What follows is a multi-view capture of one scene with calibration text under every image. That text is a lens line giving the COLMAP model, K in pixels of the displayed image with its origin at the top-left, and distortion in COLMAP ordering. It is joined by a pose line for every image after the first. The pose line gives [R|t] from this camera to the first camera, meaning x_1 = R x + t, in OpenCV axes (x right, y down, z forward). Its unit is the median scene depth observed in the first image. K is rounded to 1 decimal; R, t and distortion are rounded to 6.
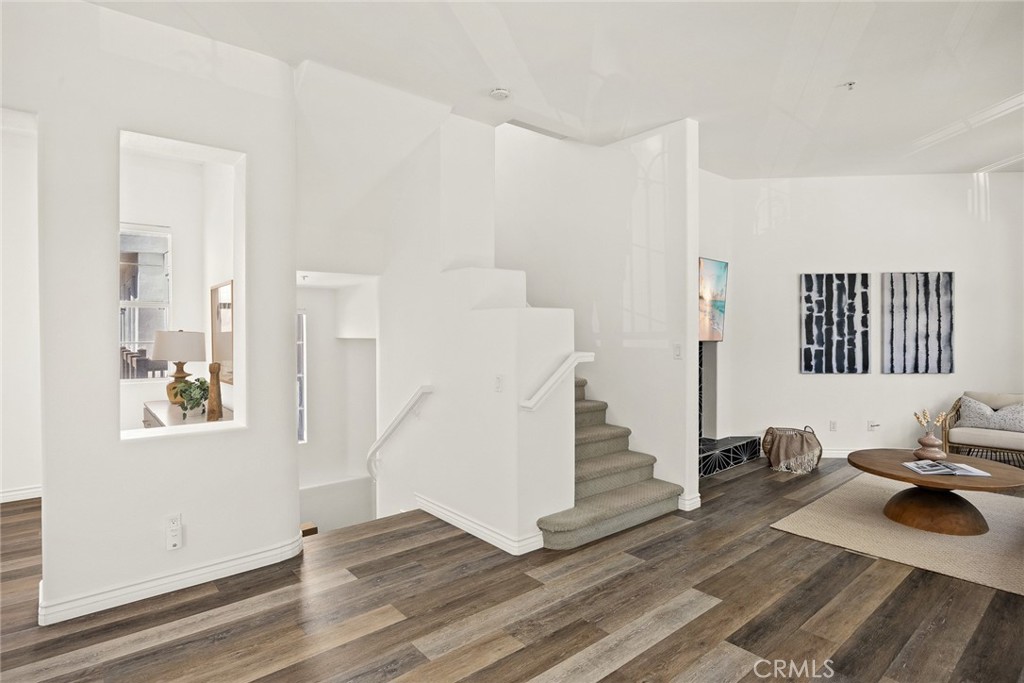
lens RADIAL K [[520.7, 0, 507.9], [0, 520.7, 337.5], [0, 0, 1]] dist [-0.005617, -0.003663]
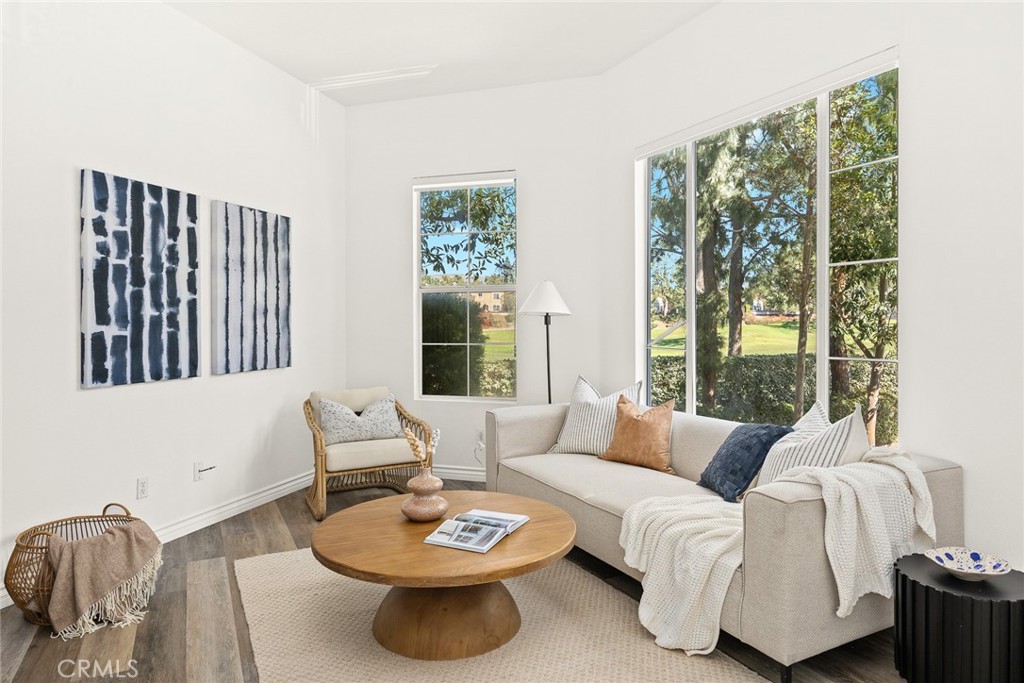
lens RADIAL K [[633.6, 0, 509.5], [0, 633.6, 330.2], [0, 0, 1]] dist [-0.003956, 0.001075]
pose [[0.207613, -0.007798, 0.978180, 0.105201], [0.007279, 0.999953, 0.006427, 0.017370], [-0.978184, 0.005786, 0.207660, 0.532962]]
